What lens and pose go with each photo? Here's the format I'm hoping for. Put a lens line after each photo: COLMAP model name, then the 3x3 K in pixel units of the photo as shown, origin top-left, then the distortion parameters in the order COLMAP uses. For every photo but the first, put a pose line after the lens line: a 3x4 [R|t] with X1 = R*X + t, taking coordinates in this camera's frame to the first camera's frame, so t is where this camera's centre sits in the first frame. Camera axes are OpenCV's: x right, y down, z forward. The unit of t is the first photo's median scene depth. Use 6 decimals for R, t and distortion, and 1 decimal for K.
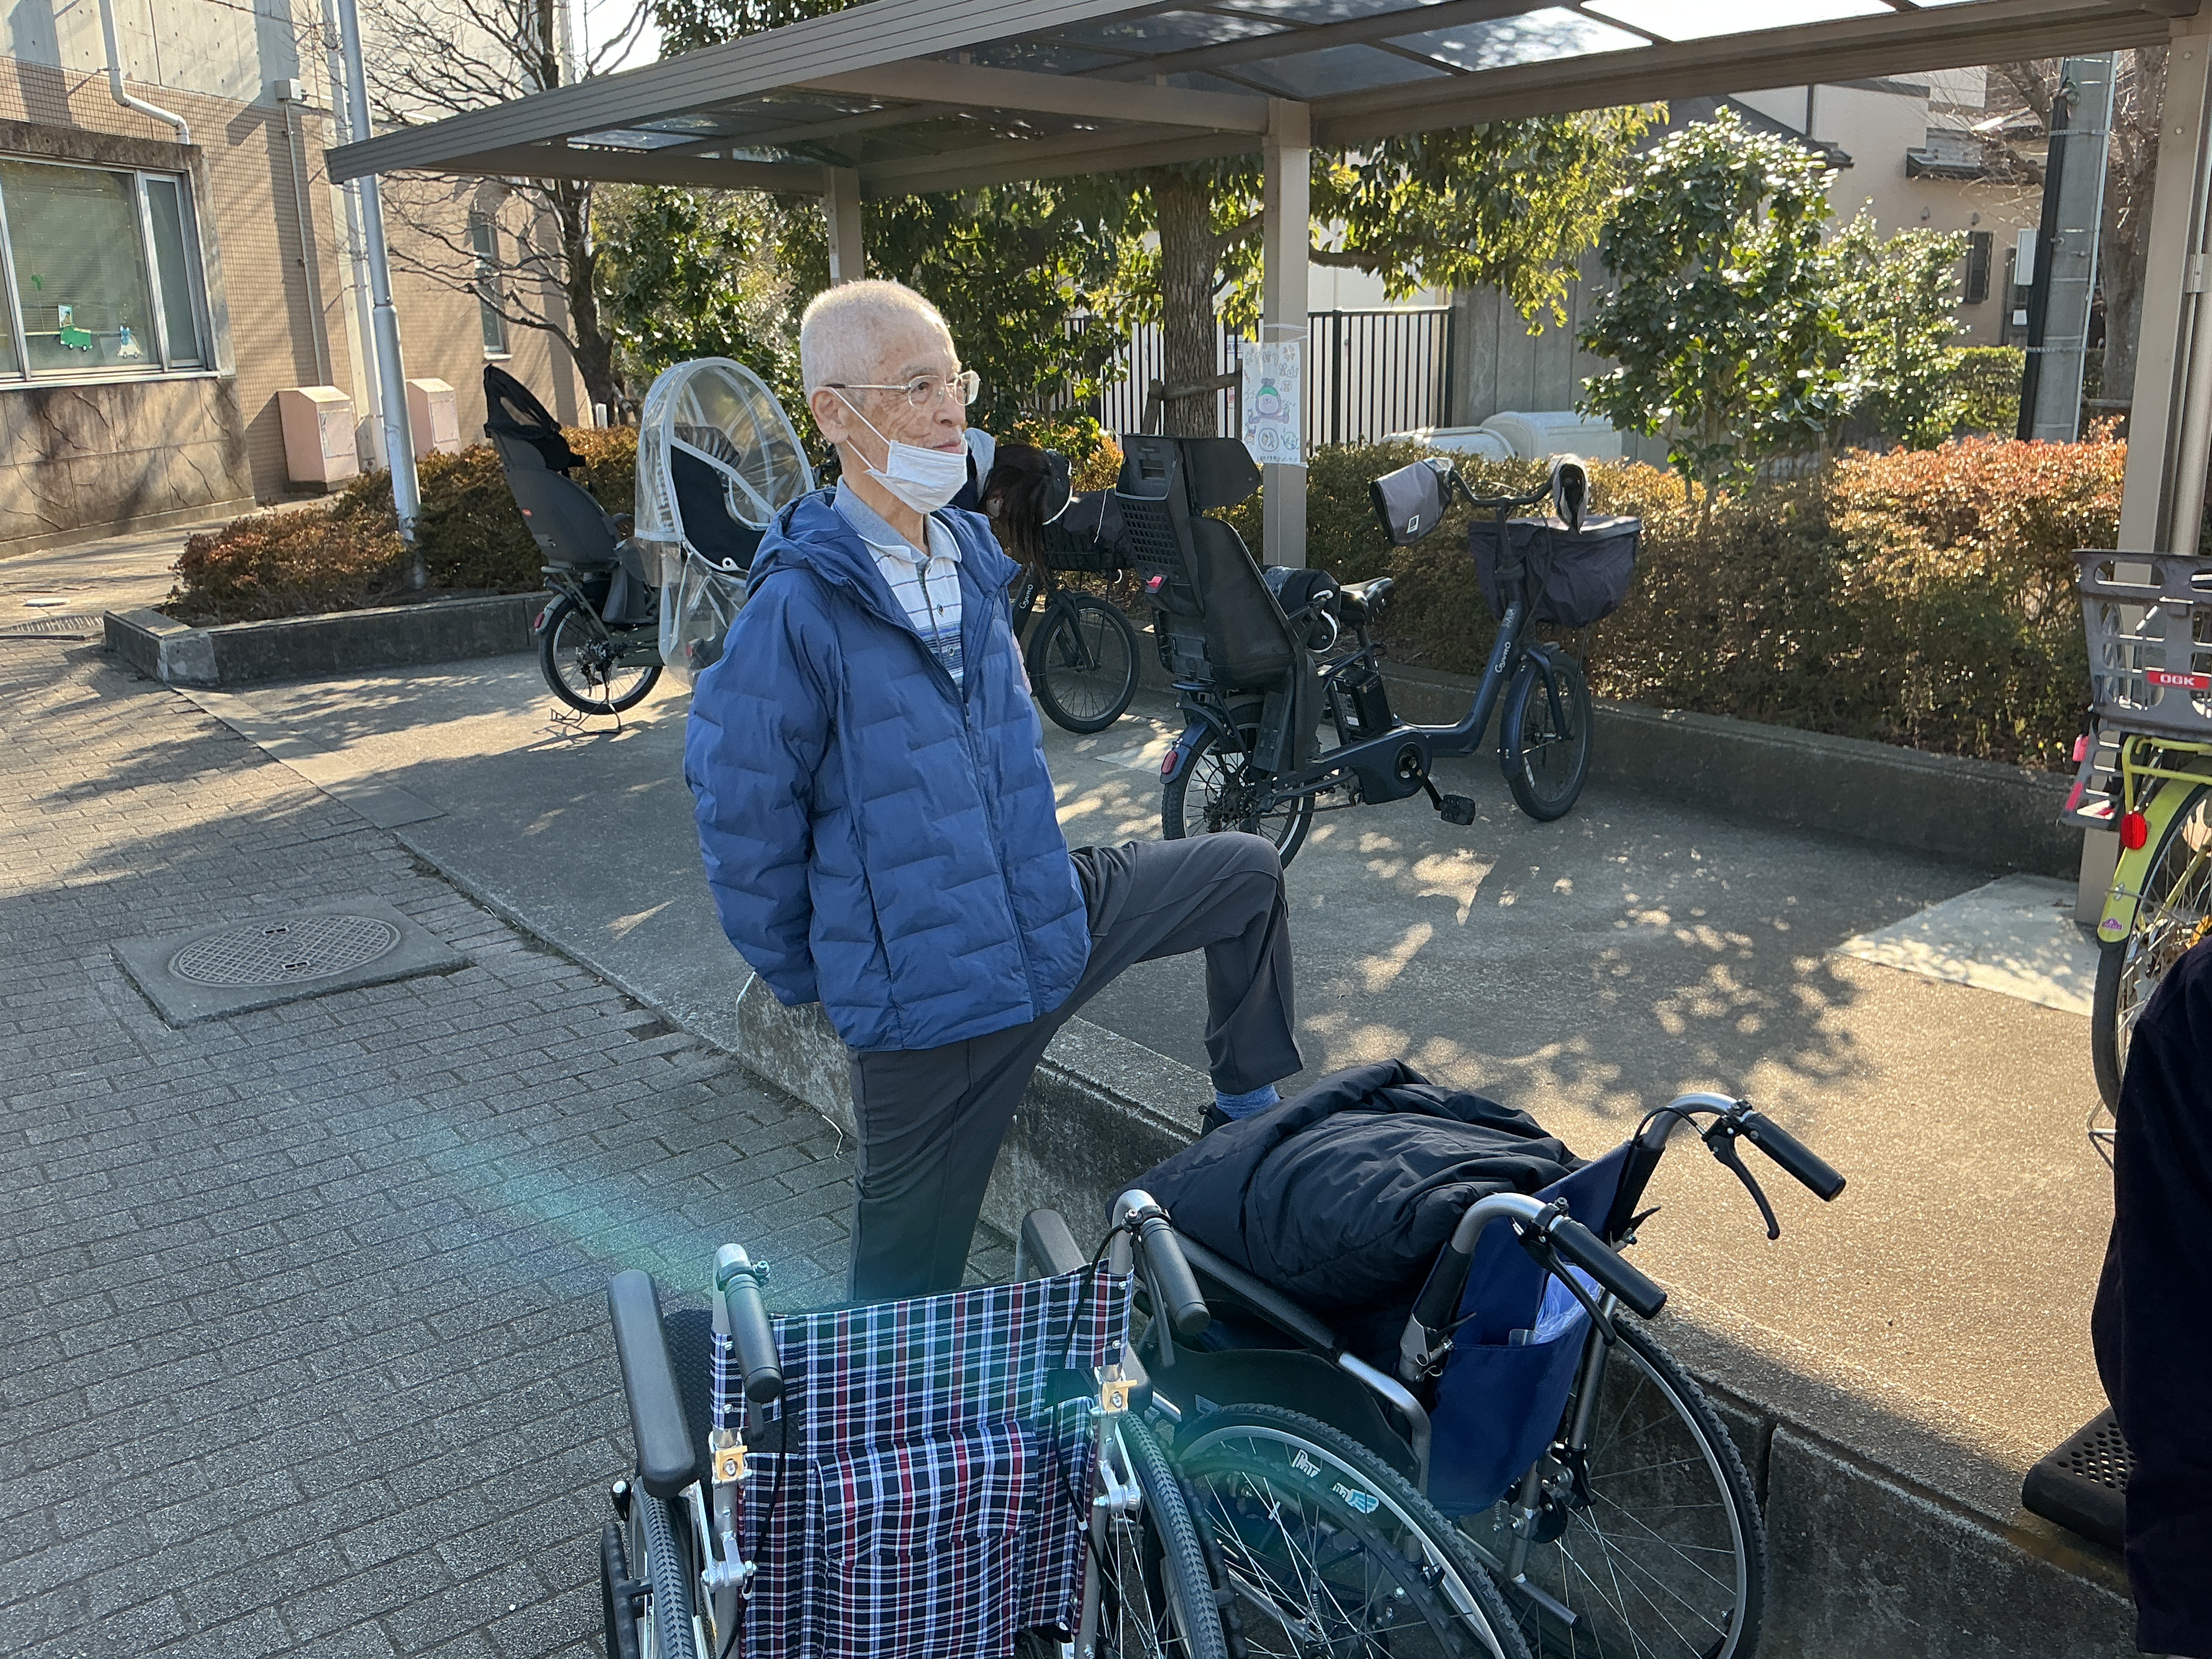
lens RADIAL K [[1869.4, 0, 1106.0], [0, 1869.4, 829.5], [0, 0, 1]] dist [0.011322, -0.063218]
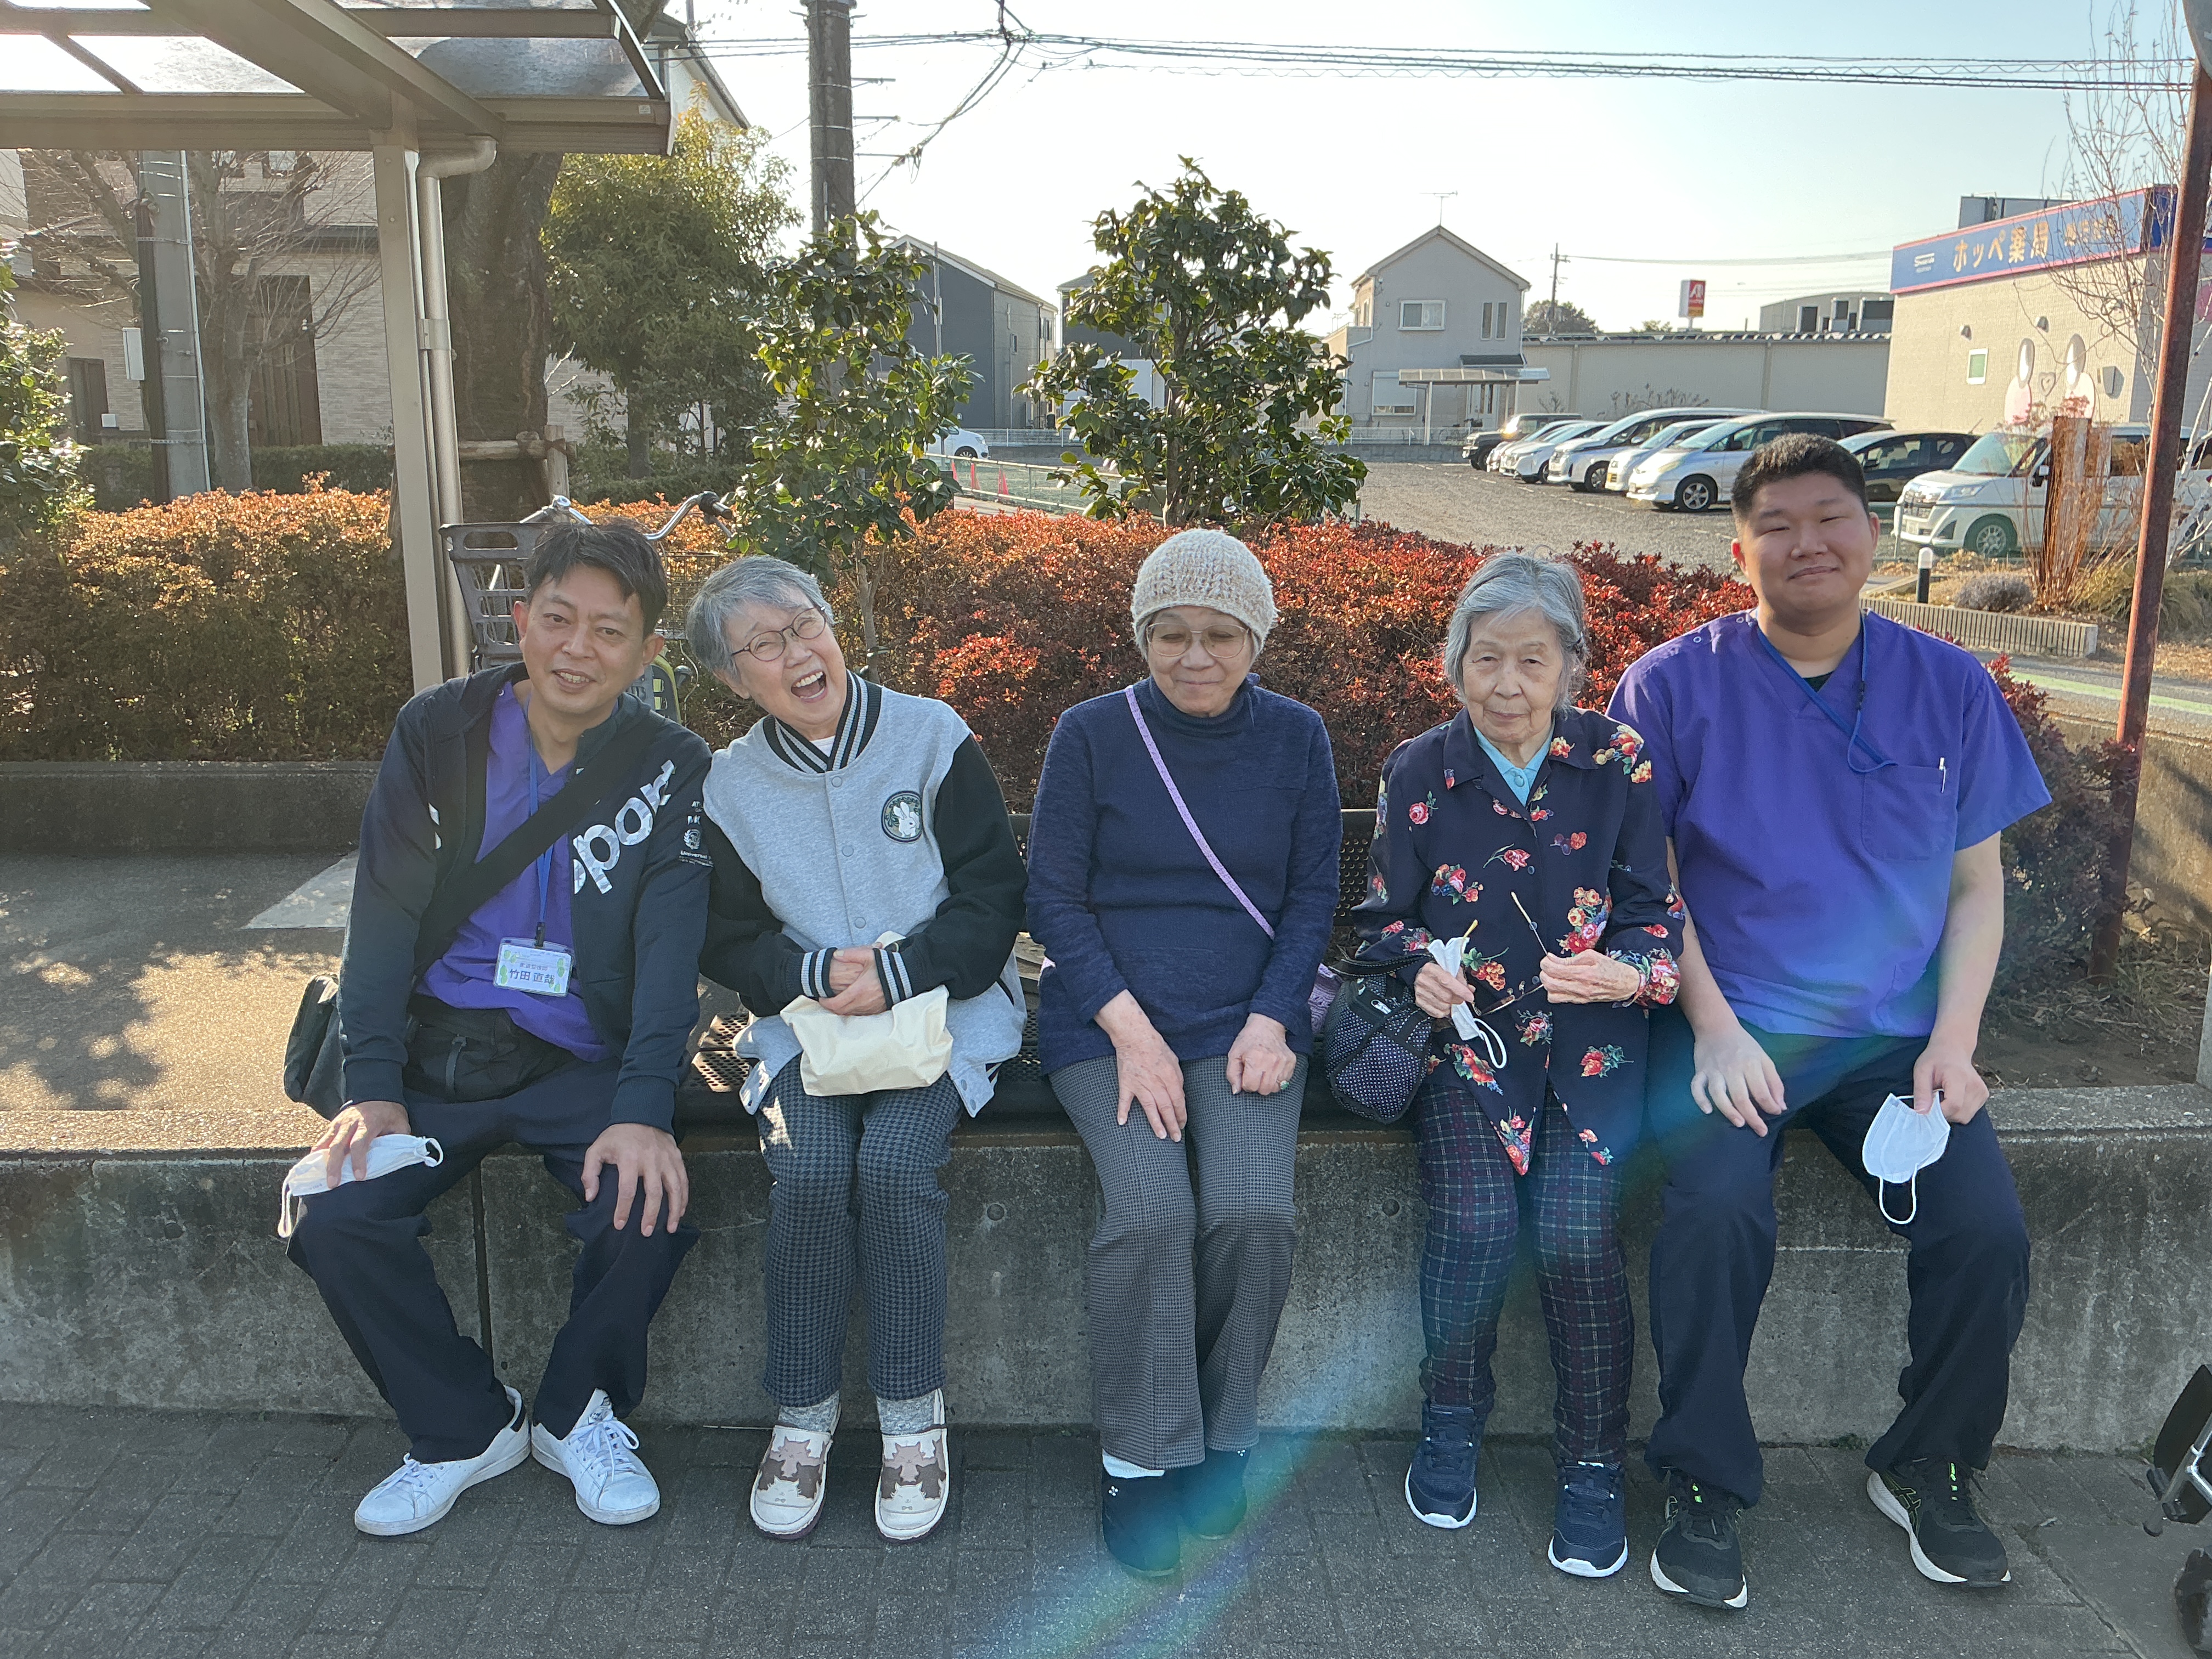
lens RADIAL K [[1869.4, 0, 1106.0], [0, 1869.4, 829.5], [0, 0, 1]] dist [0.011322, -0.063218]
pose [[0.580255, -0.150466, 0.800415, -0.134215], [0.201465, 0.978761, 0.037942, 0.048978], [-0.789123, 0.139239, 0.598245, -0.046690]]
